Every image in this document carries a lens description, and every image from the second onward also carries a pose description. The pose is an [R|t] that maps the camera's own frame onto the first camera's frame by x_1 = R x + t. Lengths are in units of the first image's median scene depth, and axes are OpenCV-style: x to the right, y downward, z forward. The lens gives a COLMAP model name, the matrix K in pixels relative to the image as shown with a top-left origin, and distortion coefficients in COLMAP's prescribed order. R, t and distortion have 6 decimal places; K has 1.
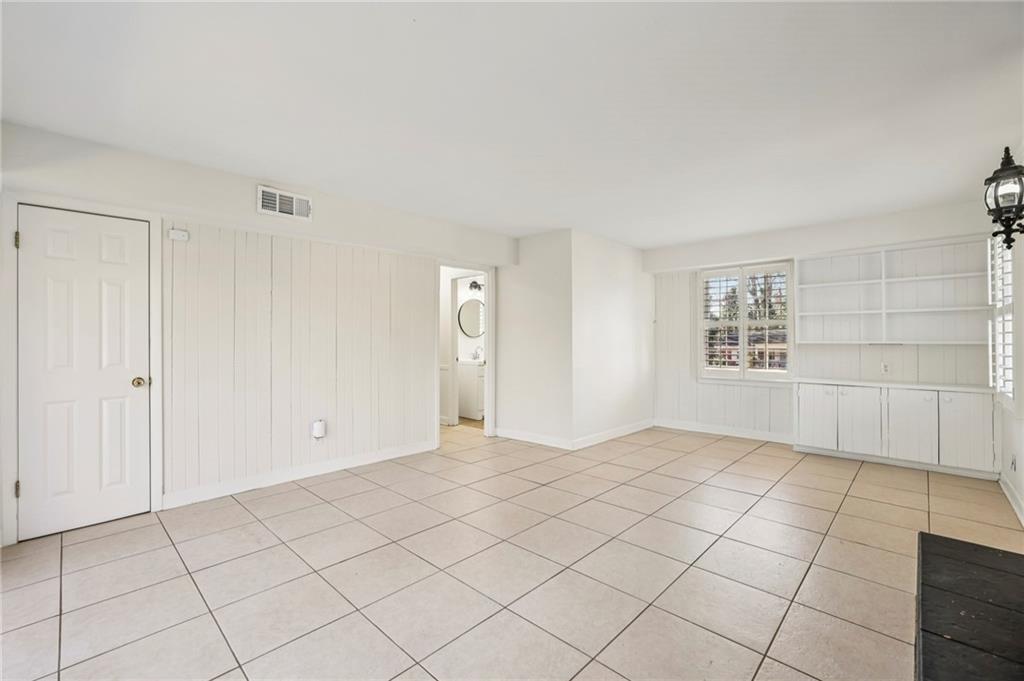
lens RADIAL K [[441.4, 0, 512.1], [0, 441.4, 339.0], [0, 0, 1]] dist [-0.004143, 0.000388]
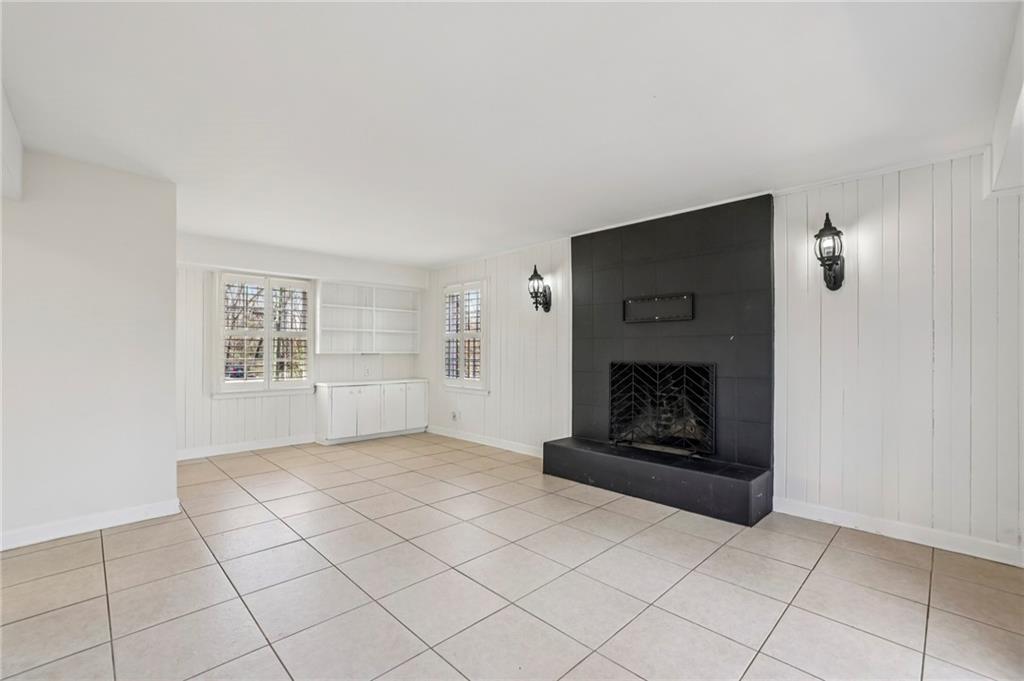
lens RADIAL K [[441.4, 0, 514.0], [0, 441.4, 348.8], [0, 0, 1]] dist [-0.004143, 0.000388]
pose [[0.044236, 0.006932, 0.998997, -0.528878], [-0.006761, 0.999955, -0.006639, 0.001876], [-0.998998, -0.006461, 0.044280, 0.470565]]
